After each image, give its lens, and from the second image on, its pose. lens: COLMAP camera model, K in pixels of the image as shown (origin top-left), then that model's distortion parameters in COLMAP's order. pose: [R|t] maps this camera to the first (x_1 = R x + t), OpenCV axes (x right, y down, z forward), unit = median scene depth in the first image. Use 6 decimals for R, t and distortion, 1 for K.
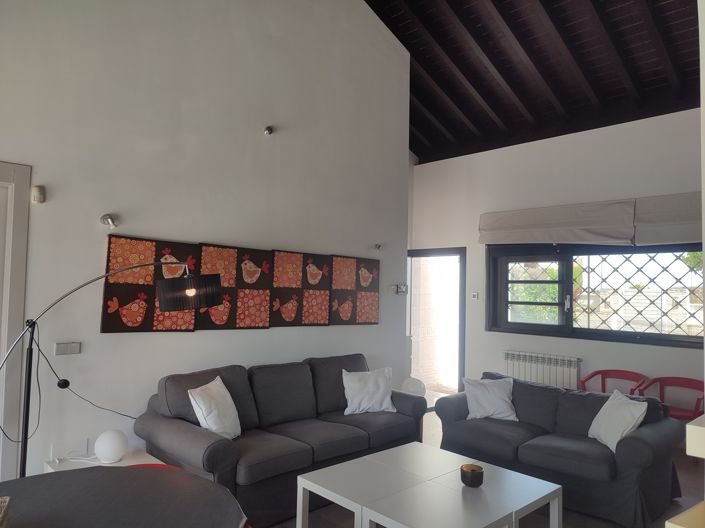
lens RADIAL K [[515.0, 0, 352.5], [0, 515.0, 264.0], [0, 0, 1]] dist [0.025096, -0.006441]
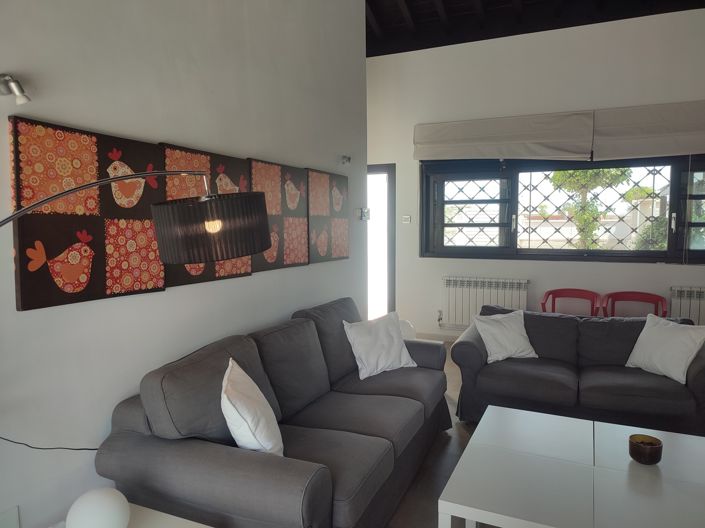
lens RADIAL K [[515.0, 0, 352.5], [0, 515.0, 264.0], [0, 0, 1]] dist [0.025096, -0.006441]
pose [[0.927387, -0.063983, 0.368592, -0.286592], [0.009970, 0.989143, 0.146618, 0.010866], [-0.373971, -0.132297, 0.917956, 0.317281]]
